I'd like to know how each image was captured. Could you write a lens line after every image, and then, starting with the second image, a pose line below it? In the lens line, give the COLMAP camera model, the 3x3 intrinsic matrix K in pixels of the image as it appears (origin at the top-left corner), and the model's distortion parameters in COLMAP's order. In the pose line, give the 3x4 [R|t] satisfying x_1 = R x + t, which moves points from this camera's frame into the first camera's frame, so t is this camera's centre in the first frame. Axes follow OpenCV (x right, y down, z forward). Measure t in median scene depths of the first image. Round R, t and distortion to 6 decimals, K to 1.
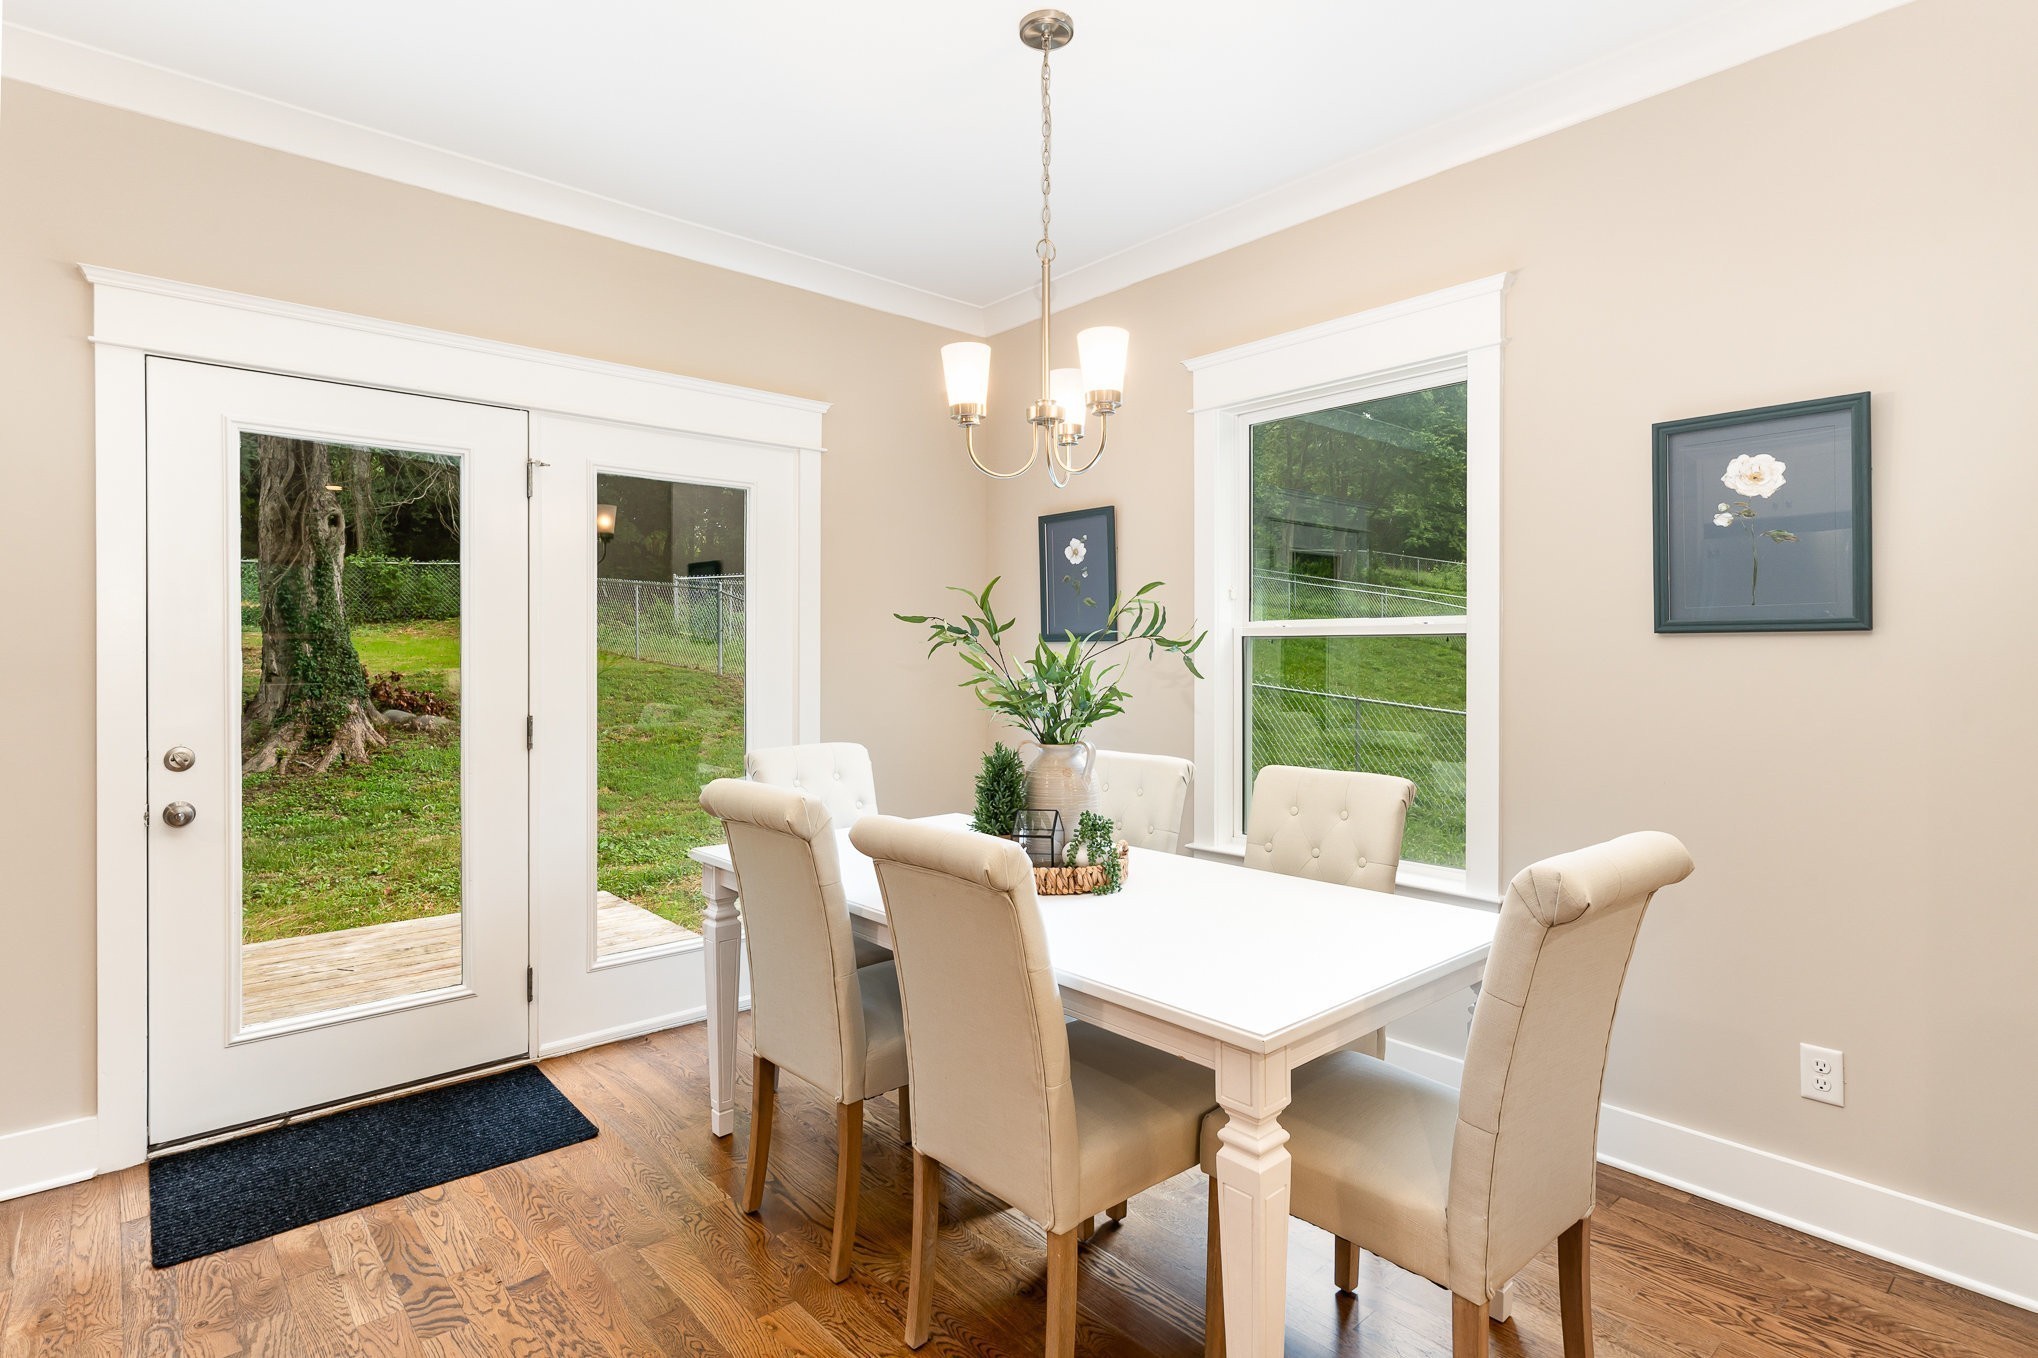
lens RADIAL K [[1031.1, 0, 1015.8], [0, 1031.1, 653.9], [0, 0, 1]] dist [0.011275, -0.000003]
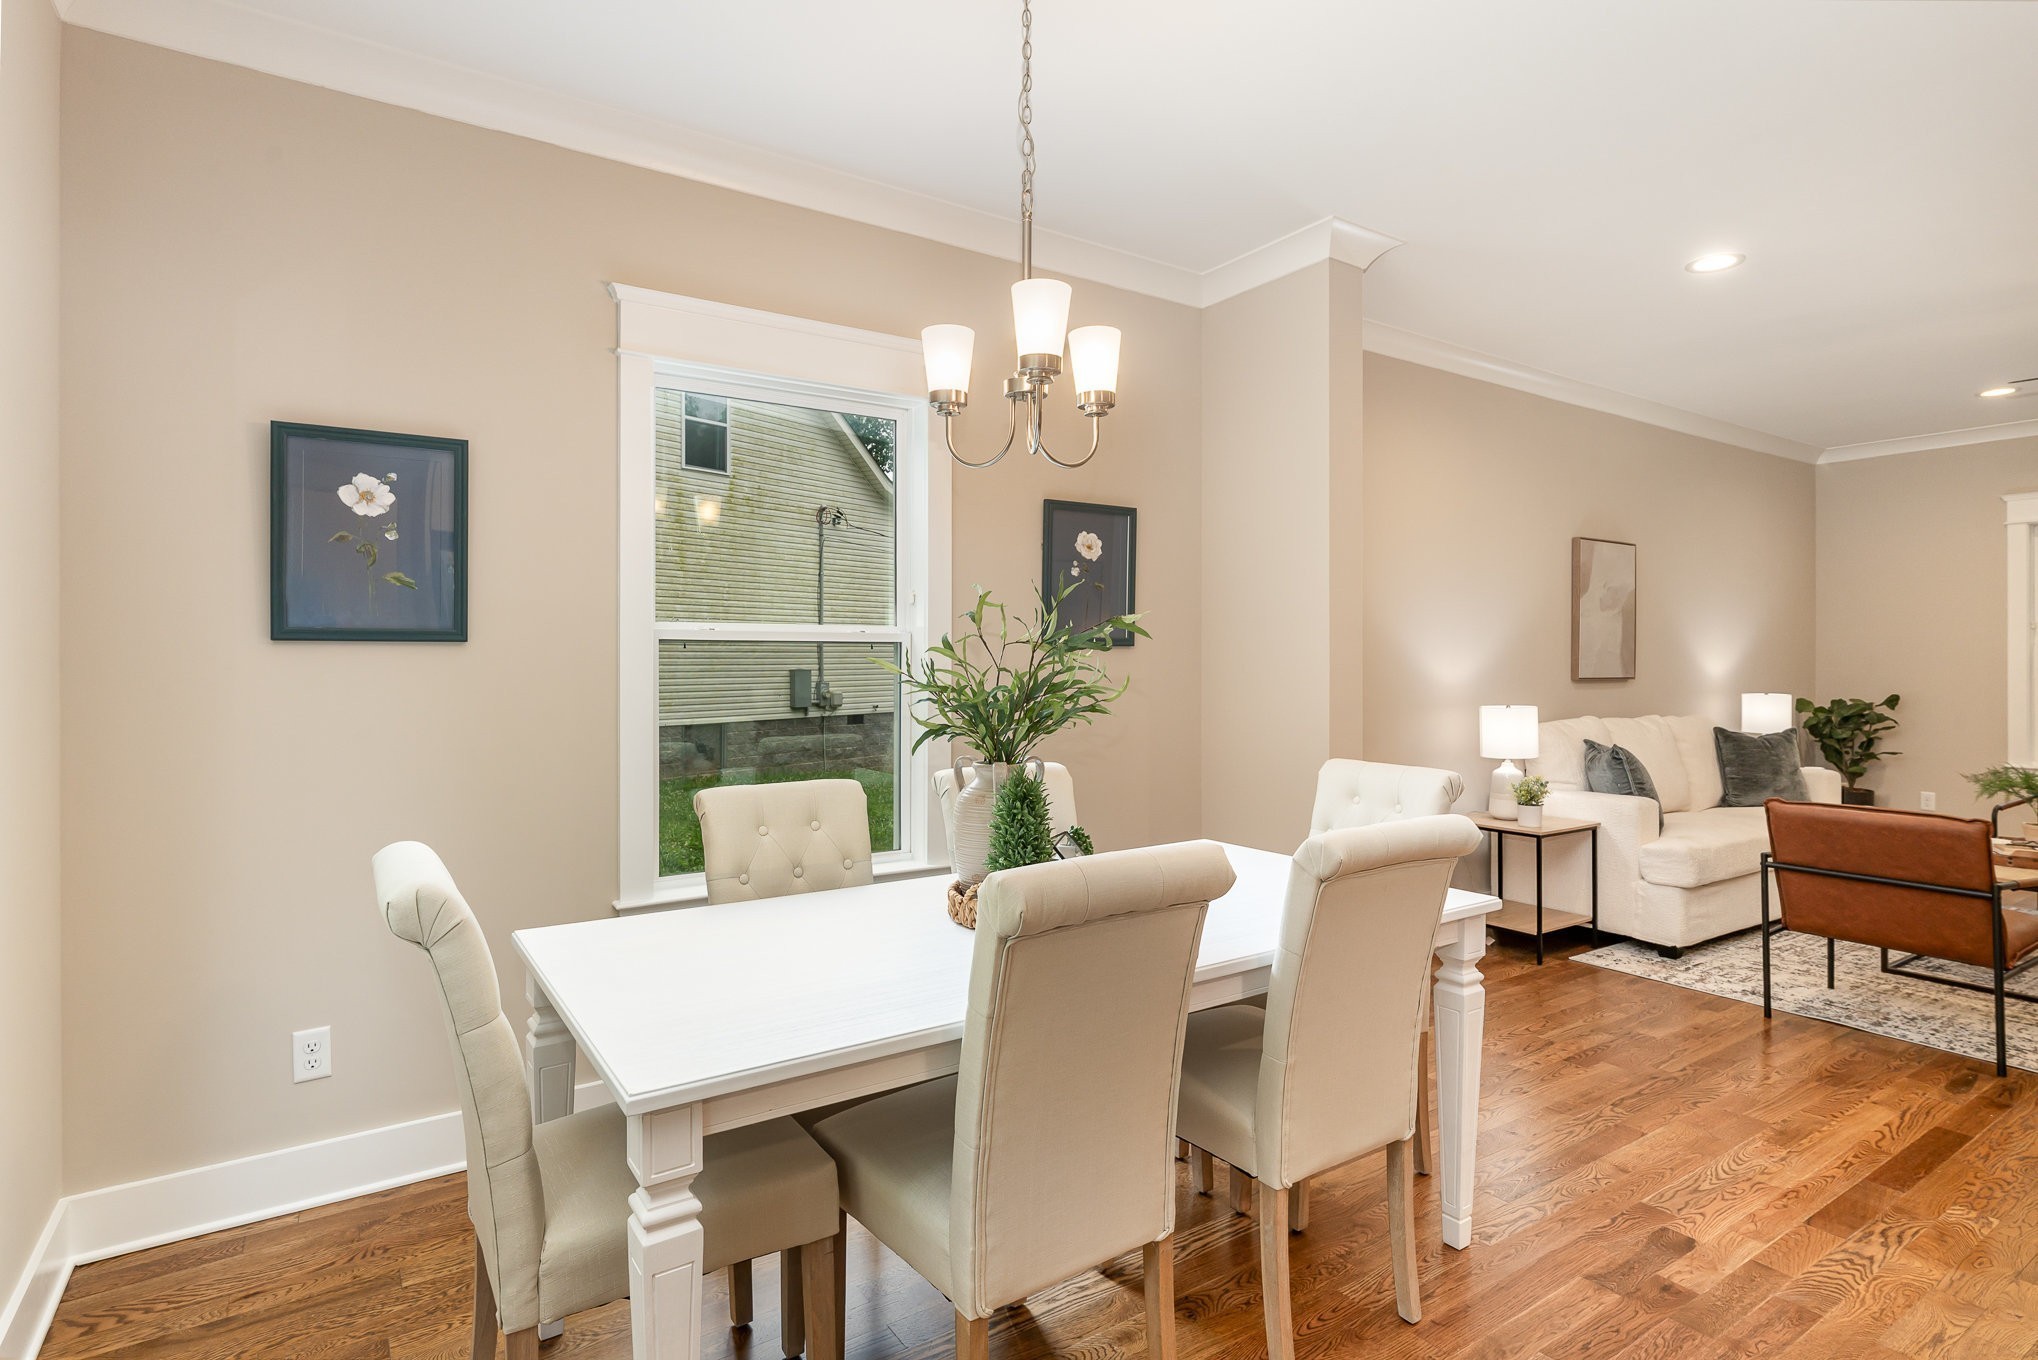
lens RADIAL K [[1007.3, 0, 978.7], [0, 1007.3, 656.2], [0, 0, 1]] dist [-0.010766, -0.000633]
pose [[0.158119, 0.004354, 0.987410, -0.488122], [0.002121, 0.999986, -0.004749, 0.000628], [-0.987418, 0.002845, 0.158108, 0.555652]]
